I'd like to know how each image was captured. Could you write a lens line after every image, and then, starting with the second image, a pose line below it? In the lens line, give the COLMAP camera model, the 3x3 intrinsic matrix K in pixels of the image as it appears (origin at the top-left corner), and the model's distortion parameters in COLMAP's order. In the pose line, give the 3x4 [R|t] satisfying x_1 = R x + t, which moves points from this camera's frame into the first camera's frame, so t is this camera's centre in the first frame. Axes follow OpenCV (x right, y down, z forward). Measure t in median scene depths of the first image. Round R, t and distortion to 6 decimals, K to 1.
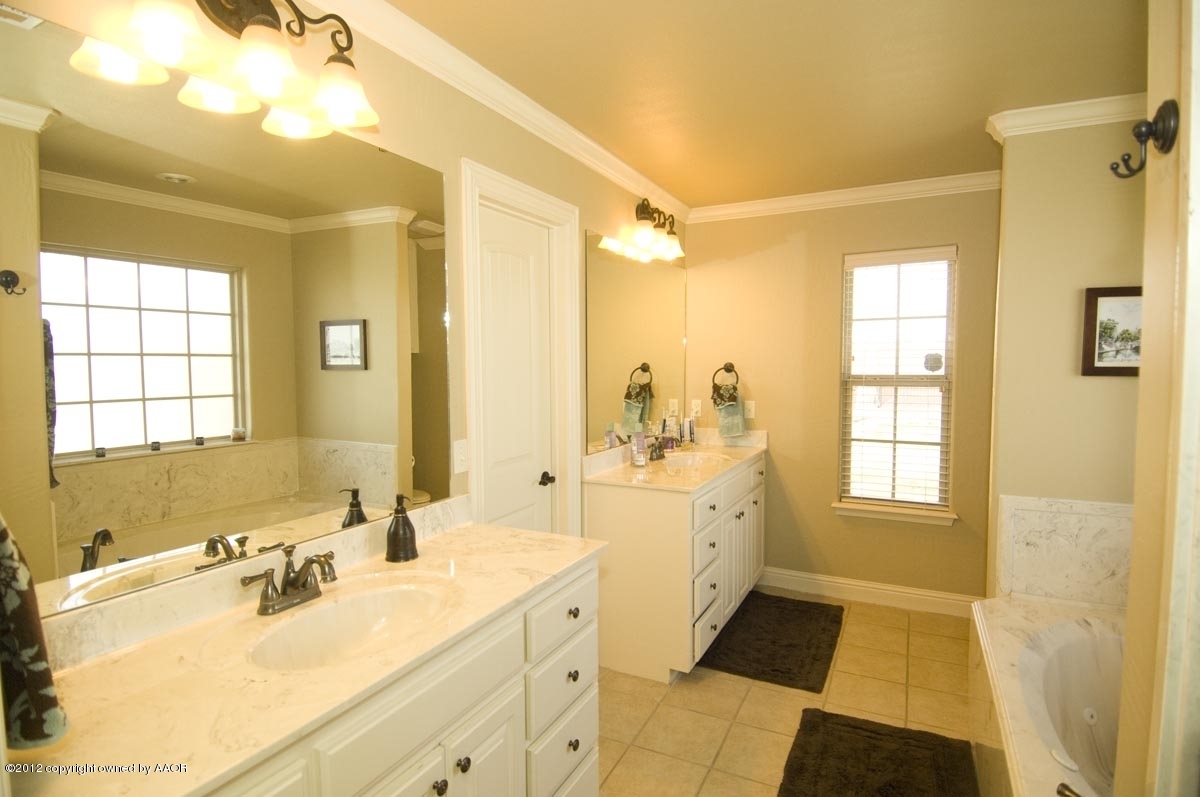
lens RADIAL K [[620.7, 0, 603.6], [0, 620.7, 403.9], [0, 0, 1]] dist [0.053750, -0.058142]
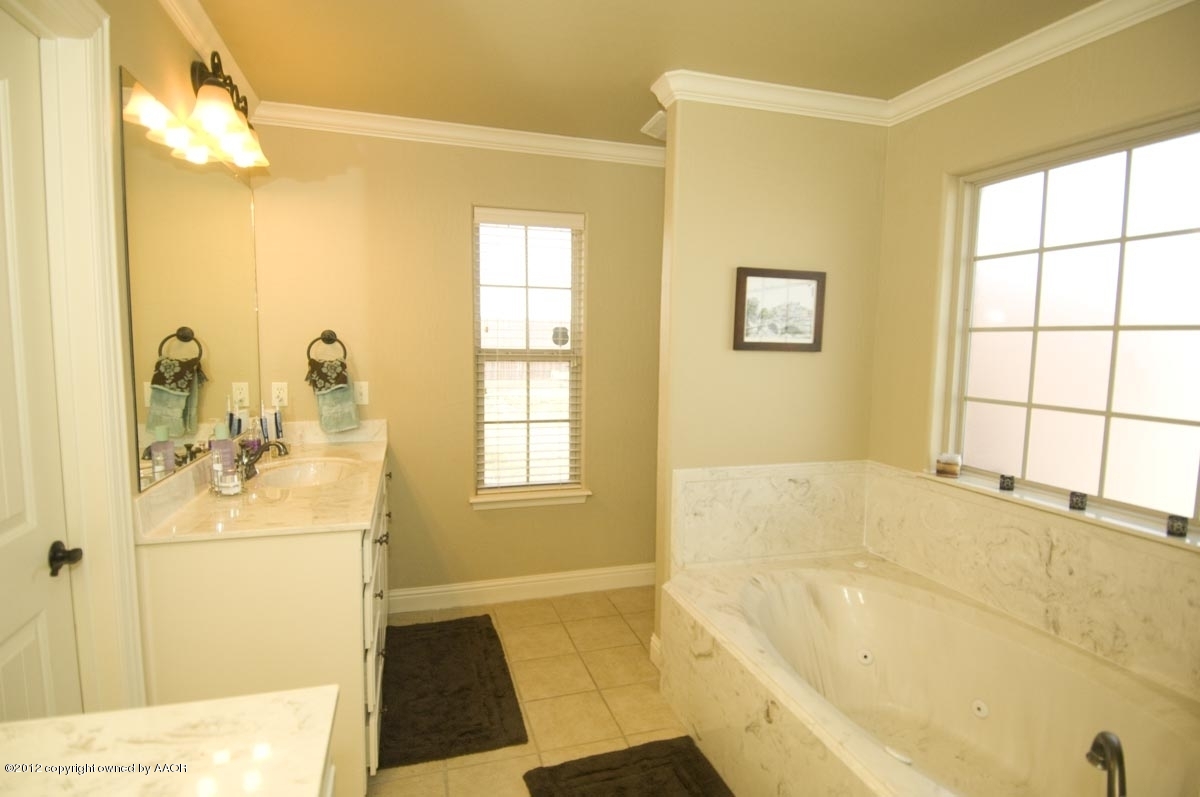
lens RADIAL K [[620.7, 0, 603.6], [0, 620.7, 403.9], [0, 0, 1]] dist [0.053750, -0.058142]
pose [[0.717037, -0.055368, 0.694833, -0.090443], [0.027440, 0.998310, 0.051235, -0.009481], [-0.696495, -0.017671, 0.717344, 0.266946]]
